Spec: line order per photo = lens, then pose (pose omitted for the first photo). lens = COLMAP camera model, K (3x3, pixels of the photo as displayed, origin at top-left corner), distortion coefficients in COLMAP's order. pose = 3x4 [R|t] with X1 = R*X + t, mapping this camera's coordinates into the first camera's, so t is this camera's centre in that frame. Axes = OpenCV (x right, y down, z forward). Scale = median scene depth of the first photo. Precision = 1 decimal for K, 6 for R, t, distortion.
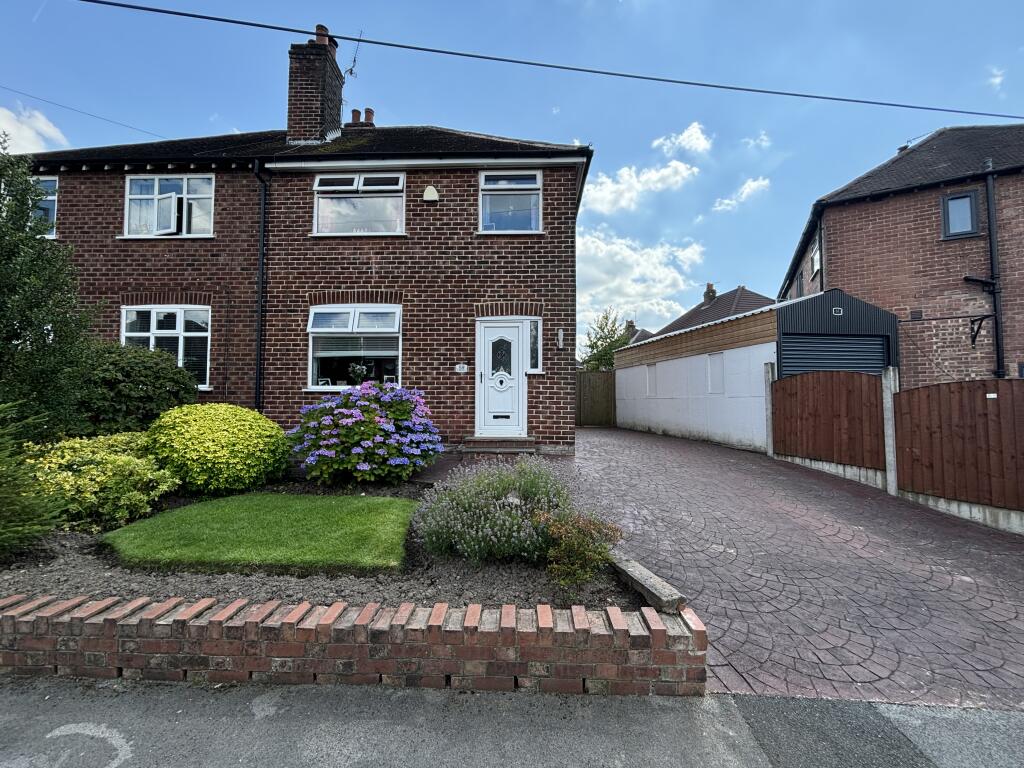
lens RADIAL K [[415.4, 0, 510.8], [0, 415.4, 384.0], [0, 0, 1]] dist [-0.000193, 0.000179]
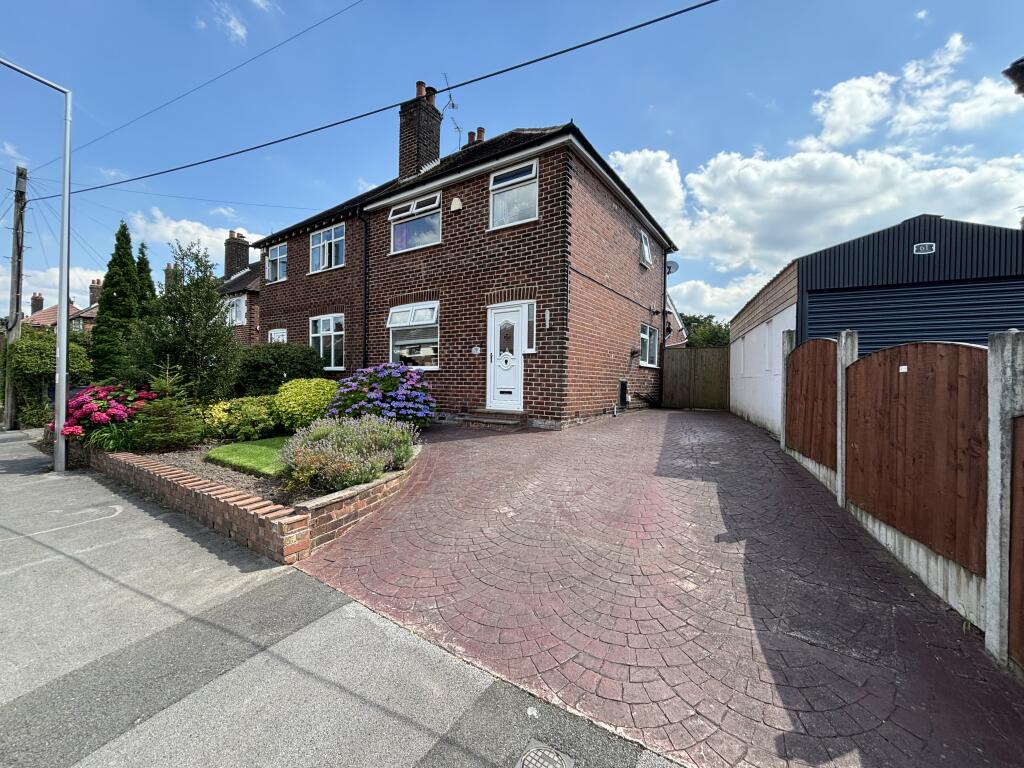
lens RADIAL K [[415.4, 0, 506.4], [0, 415.4, 384.1], [0, 0, 1]] dist [-0.000193, 0.000179]
pose [[0.844666, 0.011817, -0.535164, 0.579512], [0.012646, 0.999037, 0.042019, 0.009202], [0.535145, -0.042259, 0.843703, 0.050672]]
